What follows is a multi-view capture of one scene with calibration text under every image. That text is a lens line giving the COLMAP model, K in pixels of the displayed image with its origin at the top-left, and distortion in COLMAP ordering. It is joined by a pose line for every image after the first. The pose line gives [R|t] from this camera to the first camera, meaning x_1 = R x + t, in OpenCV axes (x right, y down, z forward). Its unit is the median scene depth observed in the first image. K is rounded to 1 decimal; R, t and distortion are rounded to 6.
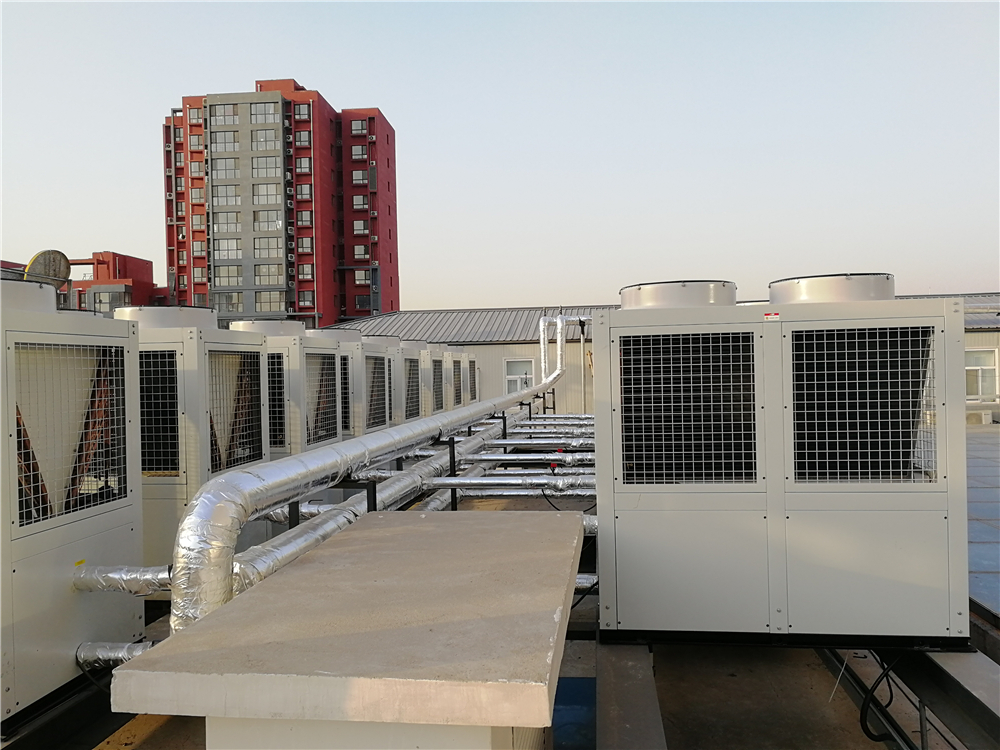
lens RADIAL K [[793.6, 0, 500.8], [0, 793.6, 373.8], [0, 0, 1]] dist [0.002135, 0.007523]
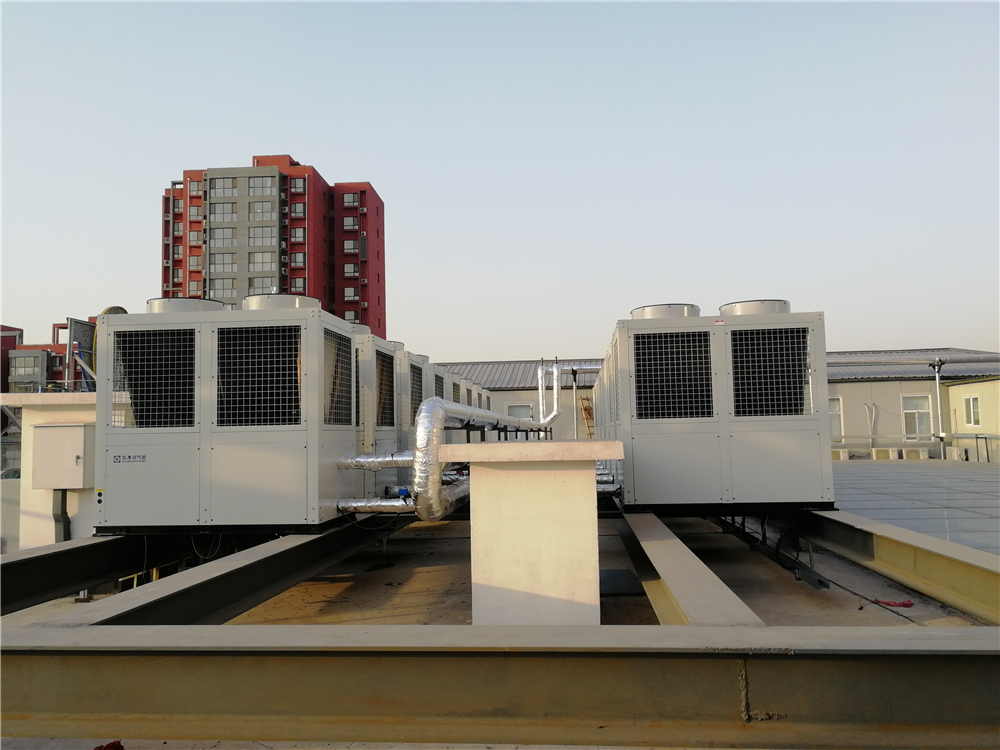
lens RADIAL K [[793.6, 0, 500.6], [0, 793.6, 376.0], [0, 0, 1]] dist [0.002135, 0.007523]
pose [[0.999581, 0.001807, 0.028884, -0.036619], [0.000585, 0.996586, -0.082560, 0.035631], [-0.028935, 0.082543, 0.996167, -0.137081]]
